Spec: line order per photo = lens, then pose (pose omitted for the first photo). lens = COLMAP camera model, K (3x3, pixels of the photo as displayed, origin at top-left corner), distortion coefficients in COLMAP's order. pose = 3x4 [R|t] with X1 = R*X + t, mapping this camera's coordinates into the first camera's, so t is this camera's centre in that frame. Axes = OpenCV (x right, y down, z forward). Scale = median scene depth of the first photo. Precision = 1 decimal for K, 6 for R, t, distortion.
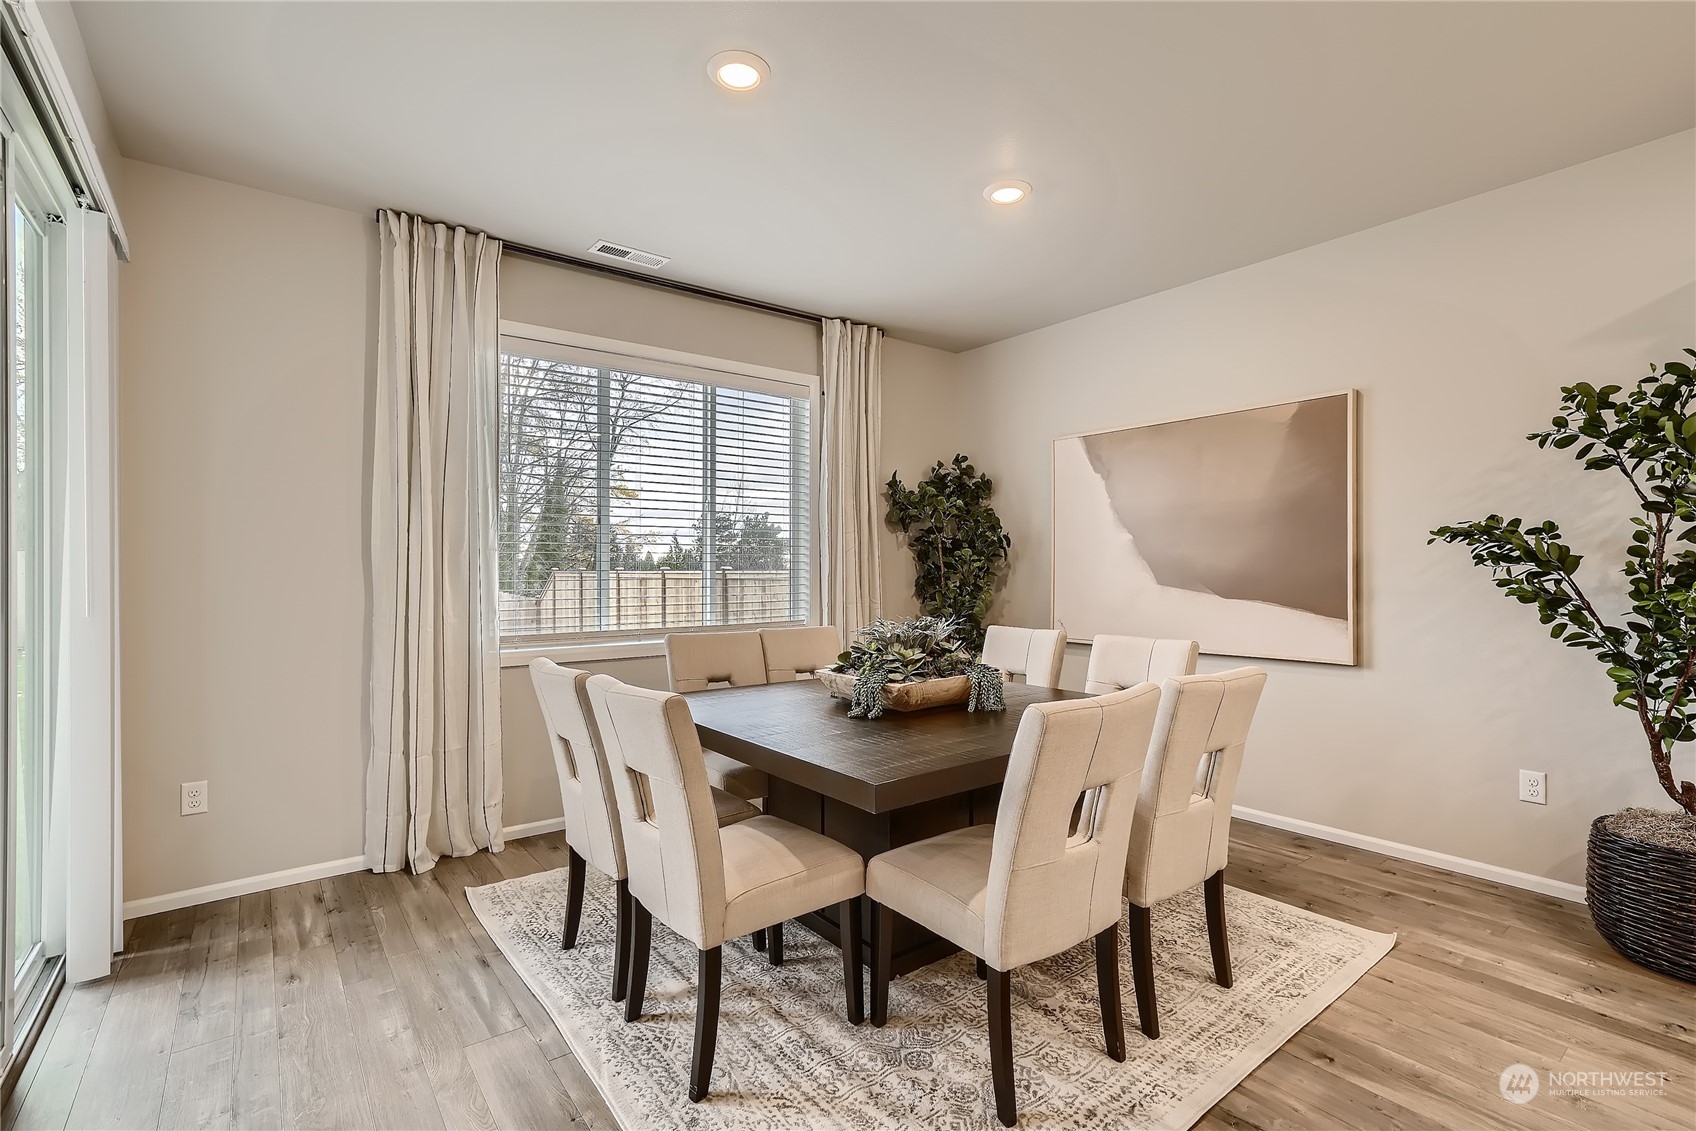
lens RADIAL K [[775.0, 0, 837.9], [0, 775.0, 569.3], [0, 0, 1]] dist [-0.002229, -0.000223]
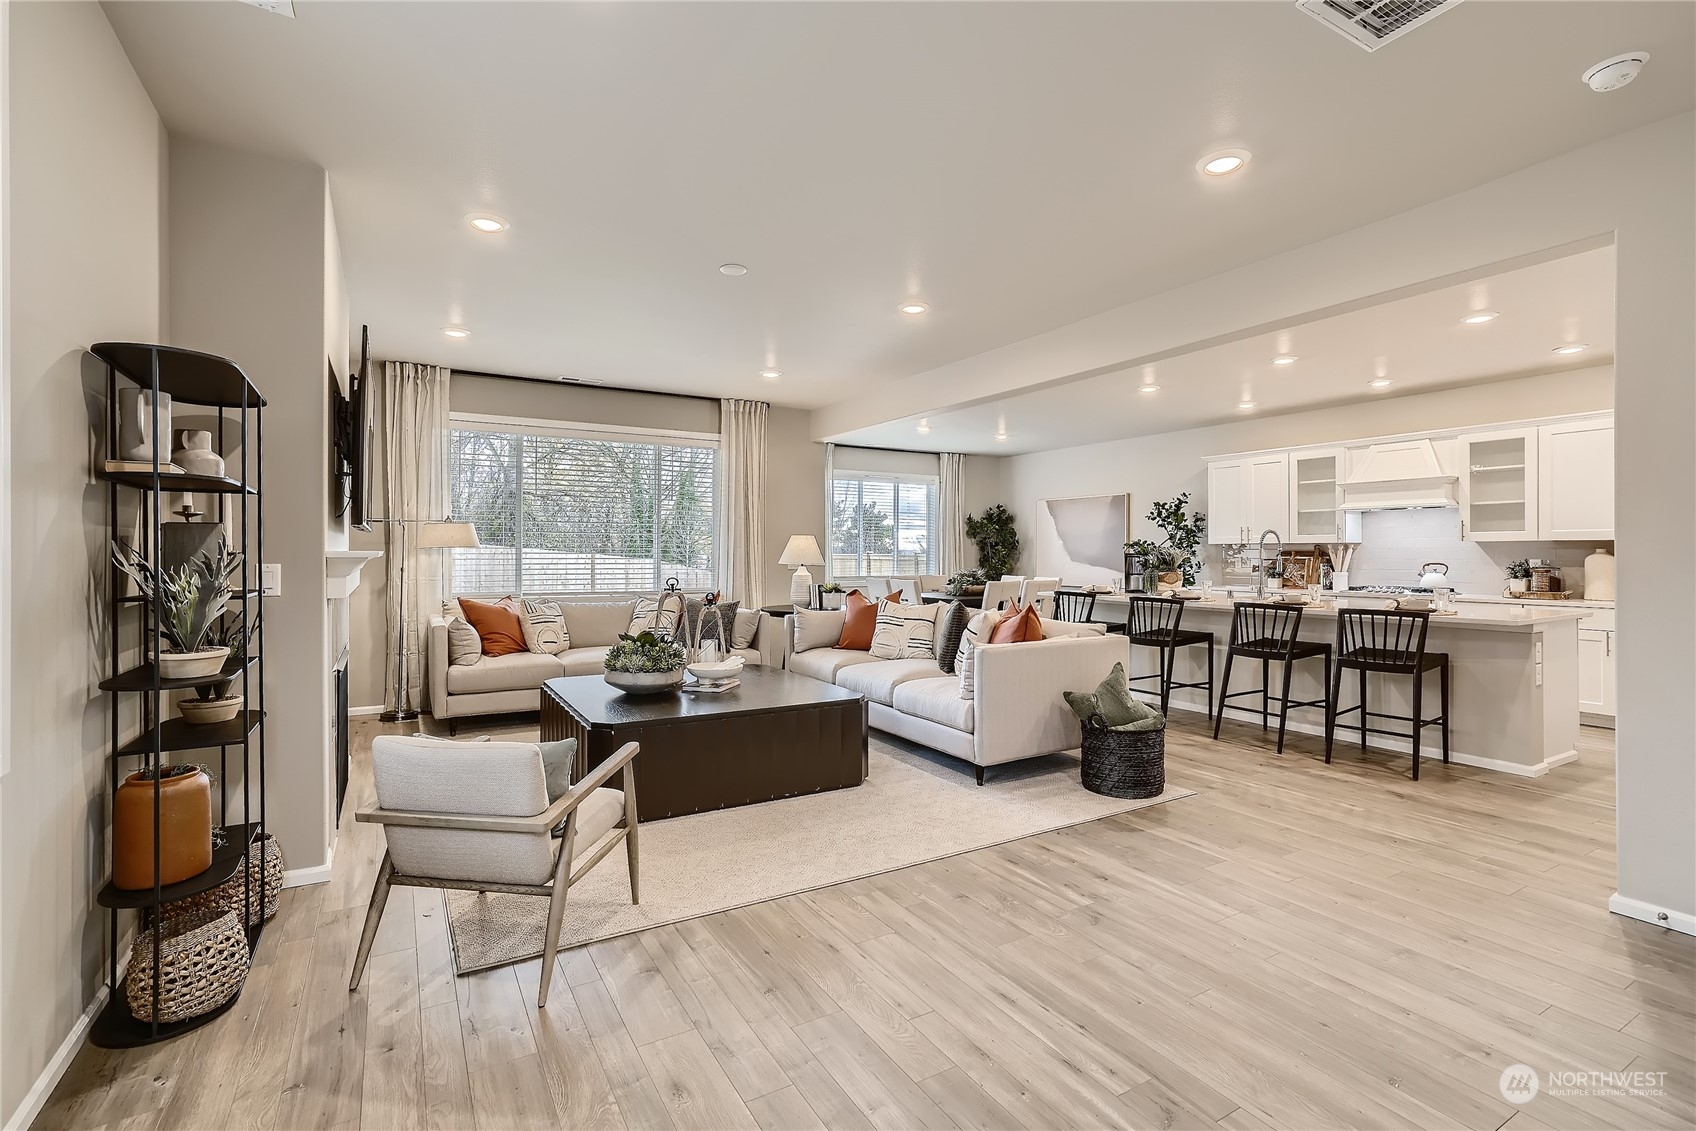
lens RADIAL K [[775.0, 0, 837.9], [0, 775.0, 569.3], [0, 0, 1]] dist [-0.002229, -0.000223]
pose [[0.991862, 0.003850, -0.127258, -0.026675], [-0.001155, 0.999774, 0.021244, -0.003729], [0.127311, -0.020924, 0.991642, -1.426738]]
